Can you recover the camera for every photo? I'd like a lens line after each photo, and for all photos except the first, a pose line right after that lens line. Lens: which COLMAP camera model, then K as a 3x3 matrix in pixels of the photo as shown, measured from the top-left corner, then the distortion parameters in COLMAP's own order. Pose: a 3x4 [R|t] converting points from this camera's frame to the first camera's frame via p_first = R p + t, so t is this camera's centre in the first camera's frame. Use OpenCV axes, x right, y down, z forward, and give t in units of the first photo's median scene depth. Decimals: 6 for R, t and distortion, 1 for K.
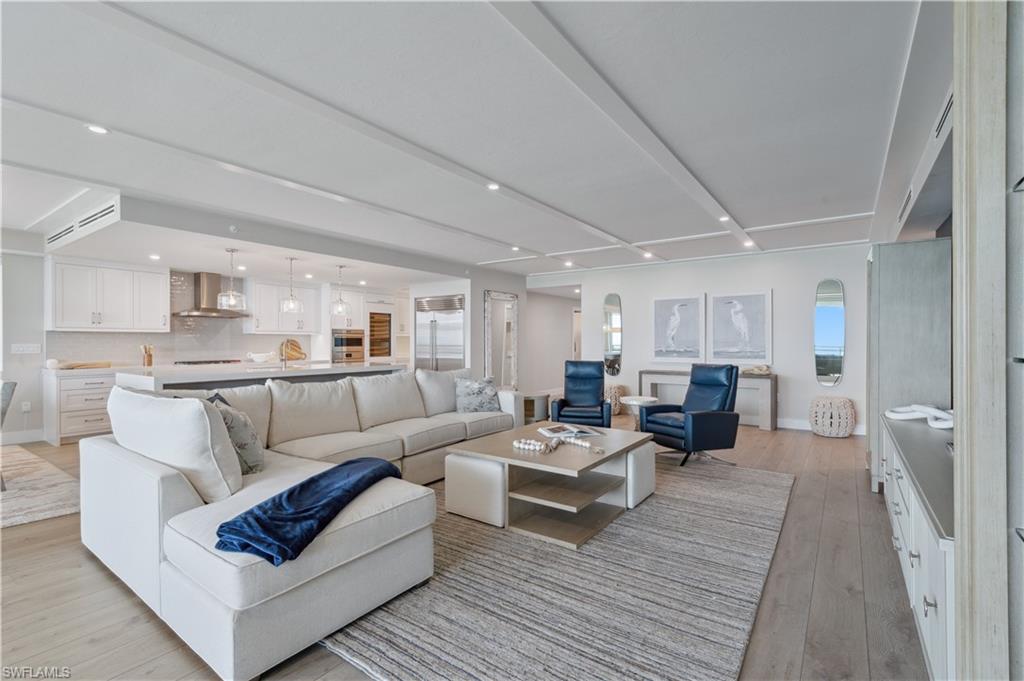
lens RADIAL K [[466.8, 0, 510.8], [0, 466.8, 343.1], [0, 0, 1]] dist [0.005042, 0.000541]
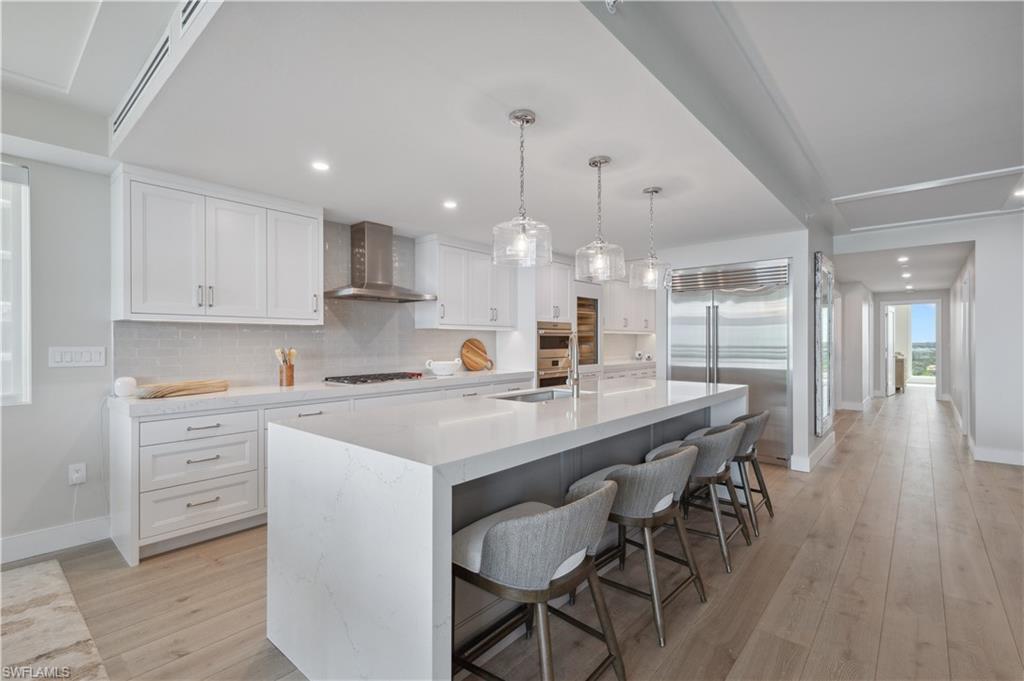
lens RADIAL K [[466.8, 0, 516.3], [0, 466.8, 341.2], [0, 0, 1]] dist [0.005042, 0.000541]
pose [[0.995344, -0.002319, -0.096354, -0.412010], [0.001990, 0.999992, -0.003505, -0.001625], [0.096361, 0.003296, 0.995341, 0.434640]]
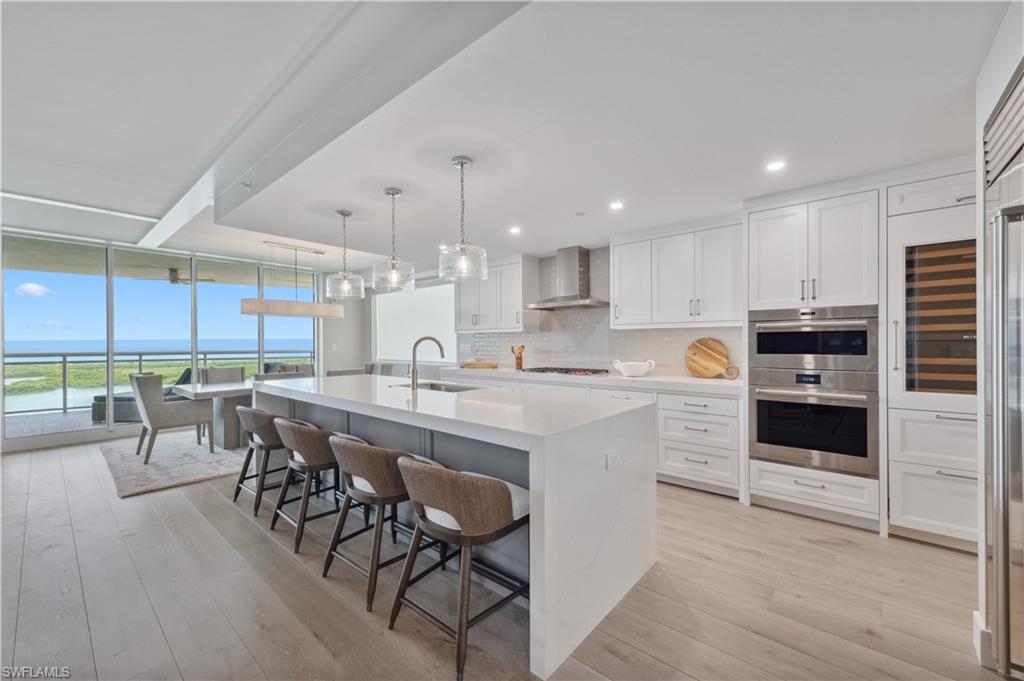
lens RADIAL K [[399.9, 0, 515.0], [0, 399.9, 347.0], [0, 0, 1]] dist [0.004397, -0.001419]
pose [[-0.091474, 0.018876, -0.995629, -0.012398], [0.009464, 0.999792, 0.018085, -0.008329], [0.995763, -0.007768, -0.091633, 0.970228]]
